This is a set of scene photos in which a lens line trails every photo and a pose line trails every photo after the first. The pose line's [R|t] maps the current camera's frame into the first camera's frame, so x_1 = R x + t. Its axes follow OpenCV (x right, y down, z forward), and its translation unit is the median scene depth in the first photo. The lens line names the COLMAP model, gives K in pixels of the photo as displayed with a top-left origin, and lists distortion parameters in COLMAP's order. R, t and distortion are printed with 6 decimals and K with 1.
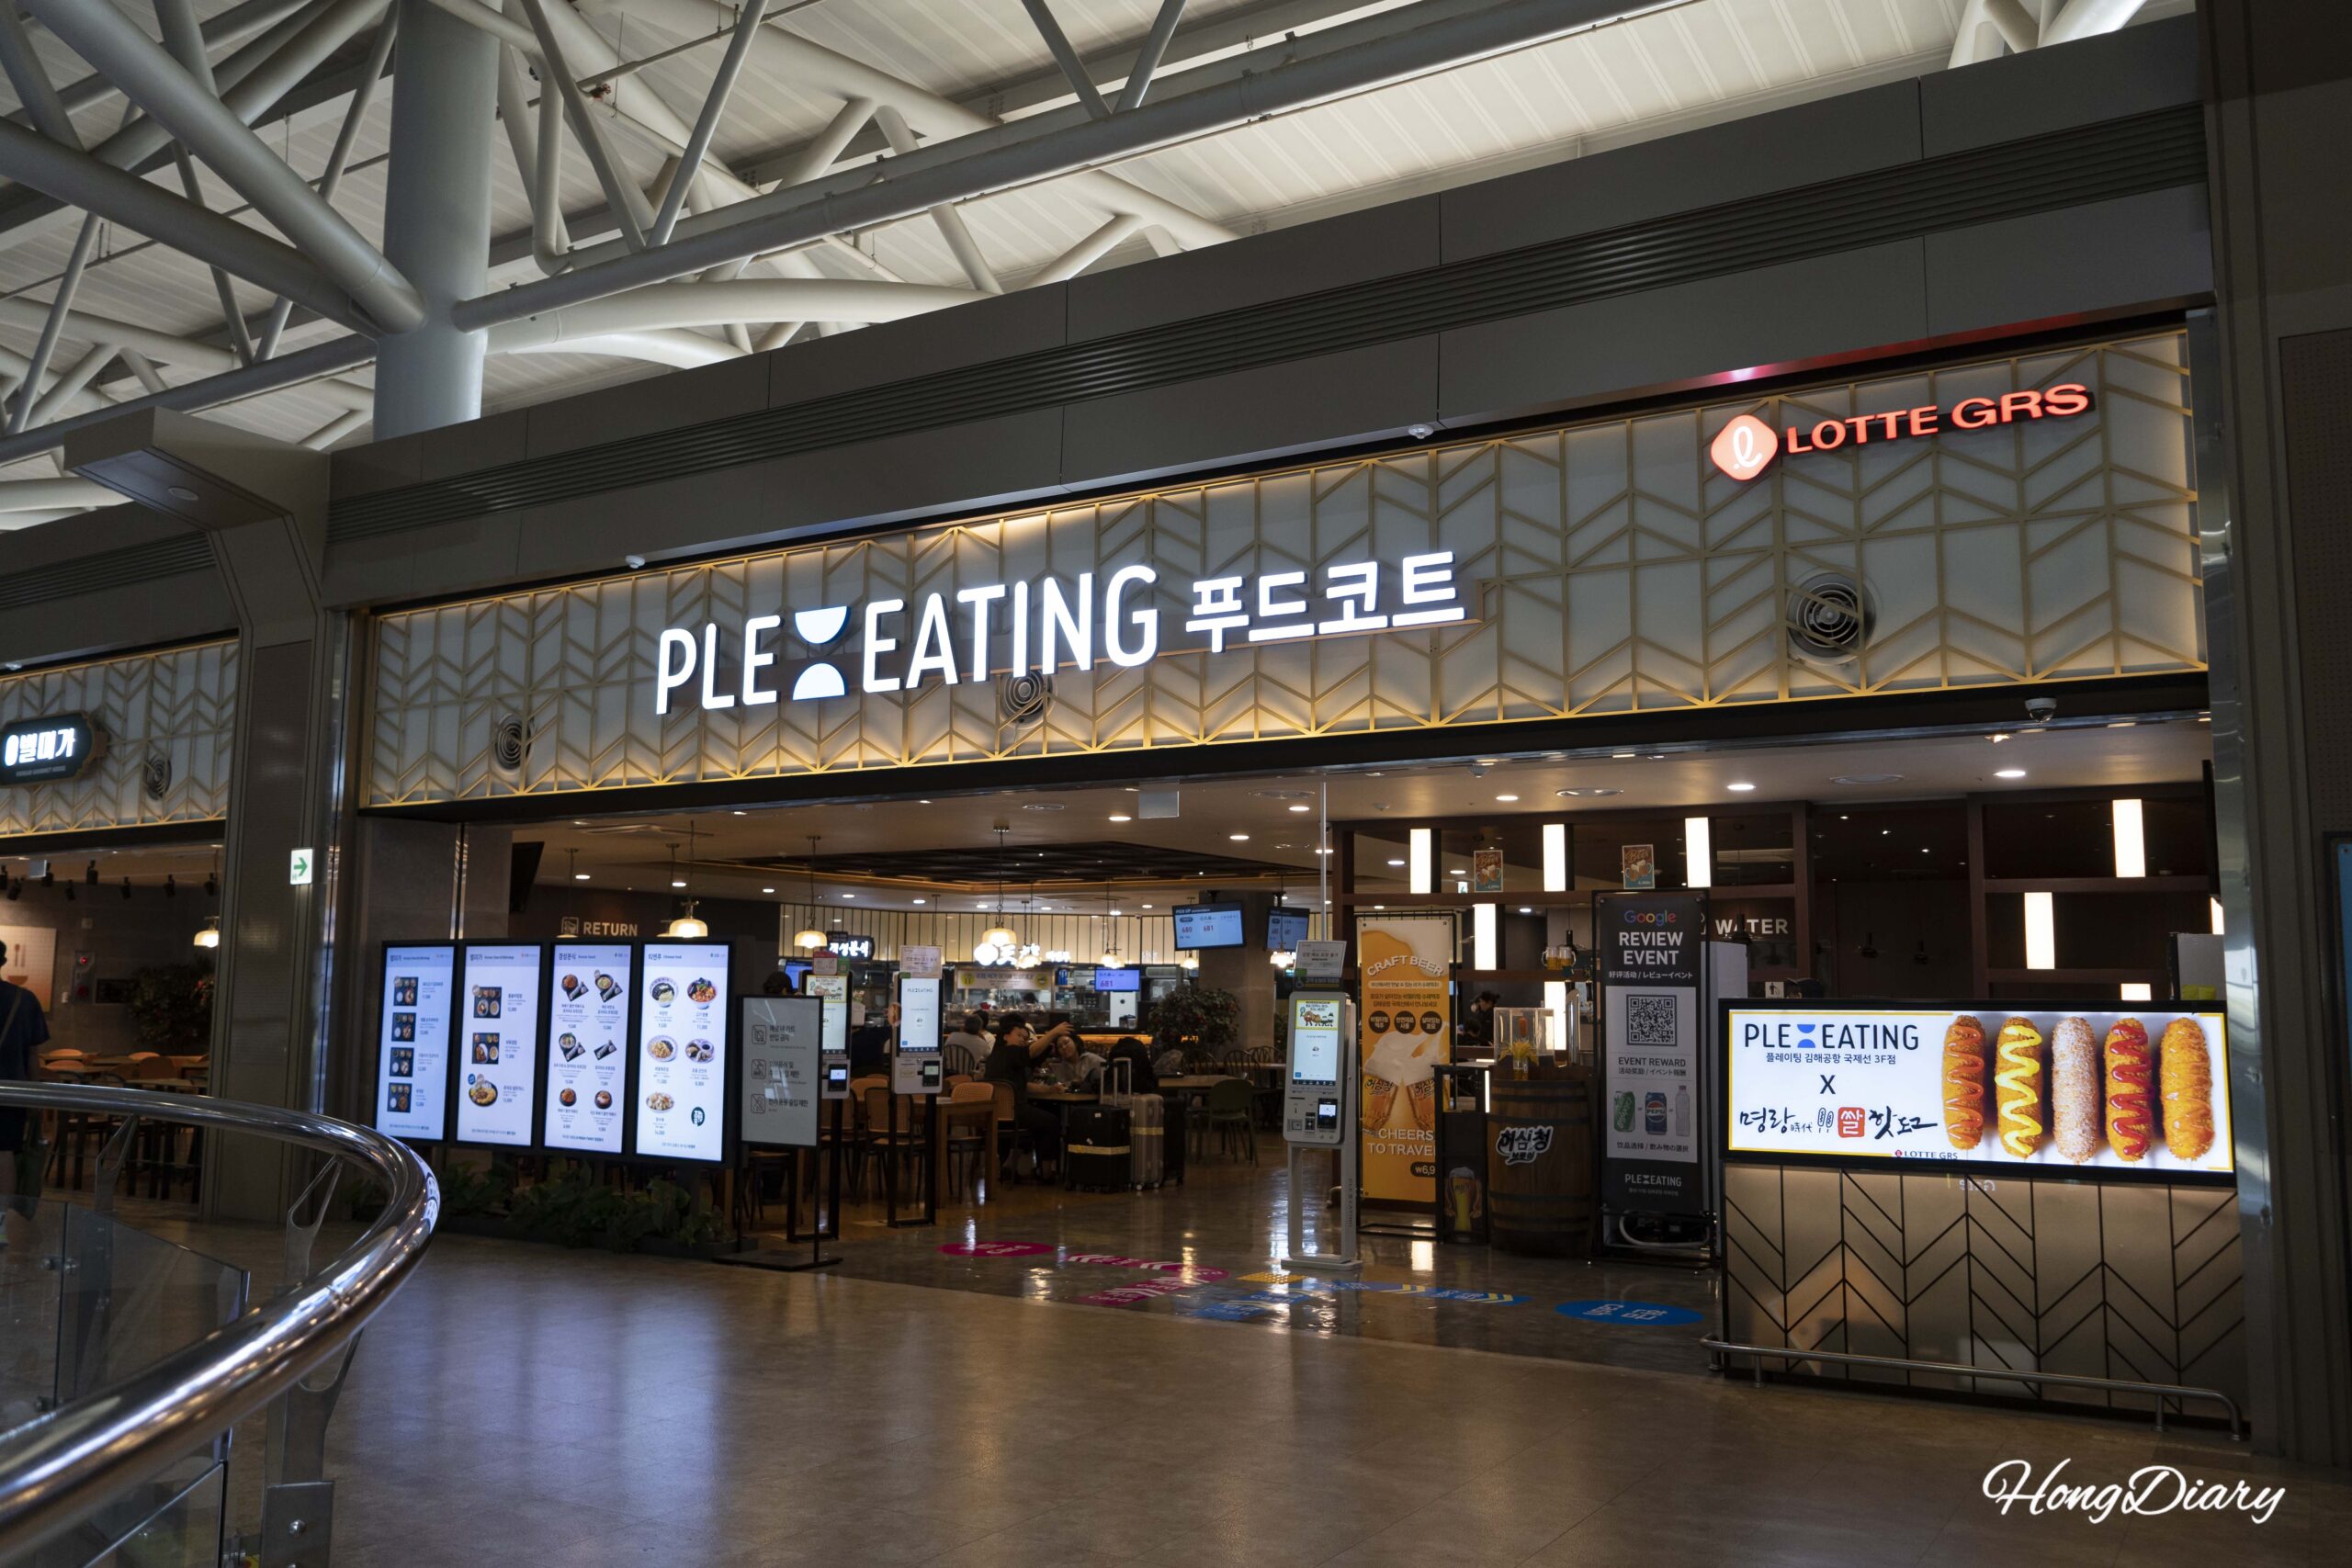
lens RADIAL K [[2042.2, 0, 1174.5], [0, 2042.2, 781.3], [0, 0, 1]] dist [-0.011114, -0.005490]
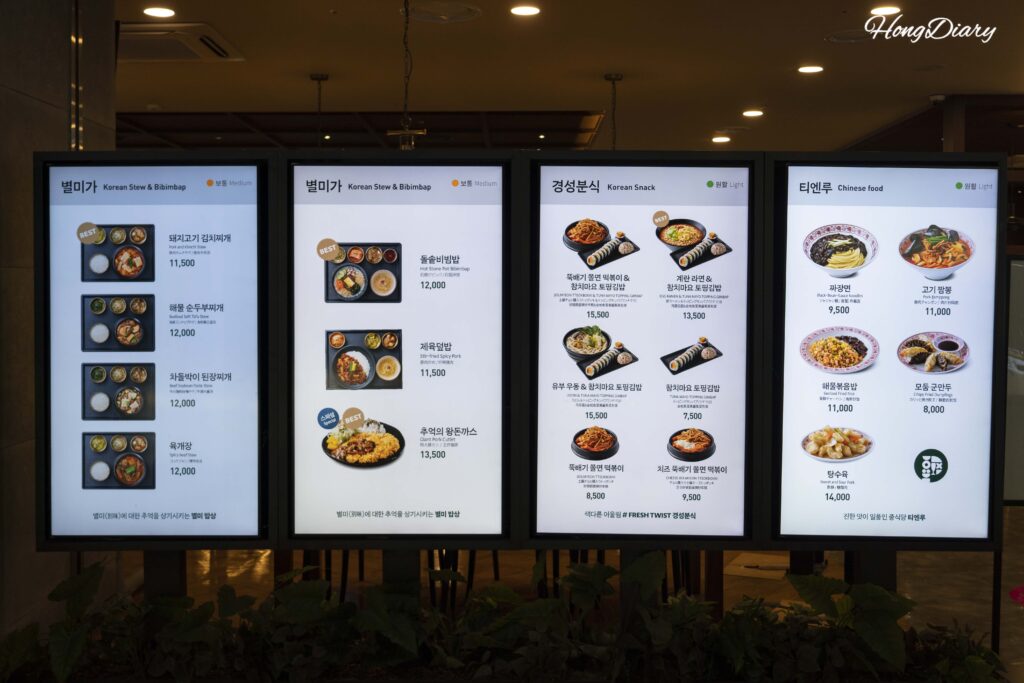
lens RADIAL K [[1185.1, 0, 511.9], [0, 1185.1, 338.7], [0, 0, 1]] dist [0.010686, 0.000000]
pose [[0.839004, -0.016890, 0.543863, -0.494128], [-0.051901, 0.992477, 0.110889, 0.093961], [-0.541644, -0.121263, 0.831816, 0.758968]]
